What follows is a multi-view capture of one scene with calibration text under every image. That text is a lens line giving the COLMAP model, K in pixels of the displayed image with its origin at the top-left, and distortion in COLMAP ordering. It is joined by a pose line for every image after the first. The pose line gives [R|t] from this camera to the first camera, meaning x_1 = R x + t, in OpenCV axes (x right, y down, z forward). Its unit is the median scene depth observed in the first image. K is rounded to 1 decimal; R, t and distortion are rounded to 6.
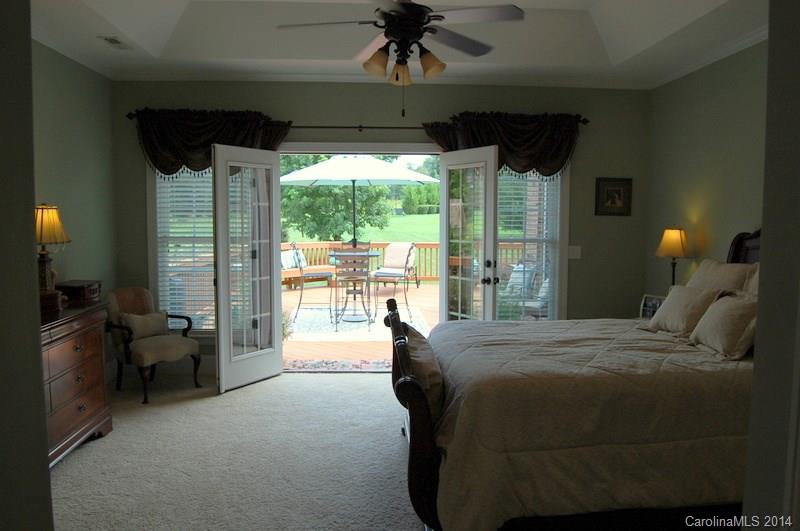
lens RADIAL K [[638.9, 0, 399.6], [0, 638.9, 266.1], [0, 0, 1]] dist [-0.044261, 0.001642]
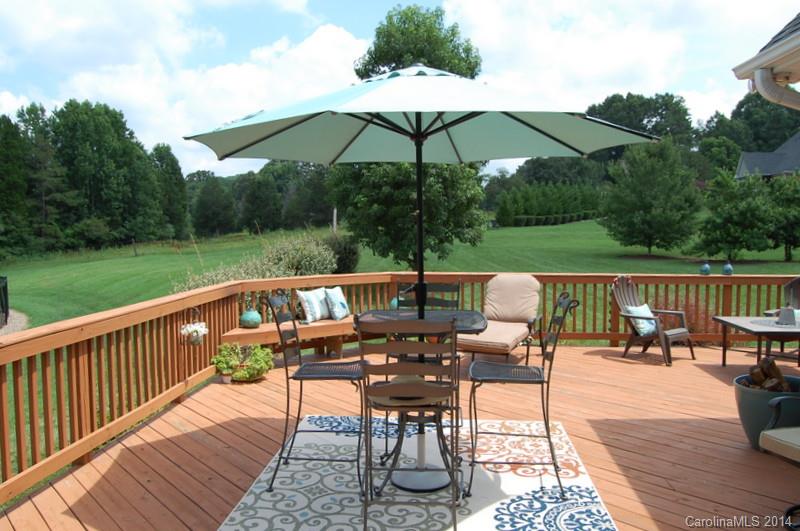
lens RADIAL K [[638.9, 0, 395.4], [0, 638.9, 267.2], [0, 0, 1]] dist [-0.044261, 0.001642]
pose [[0.989384, 0.003223, -0.145291, -0.010208], [-0.005847, 0.999827, -0.017638, -0.017489], [0.145209, 0.018300, 0.989232, 0.222855]]
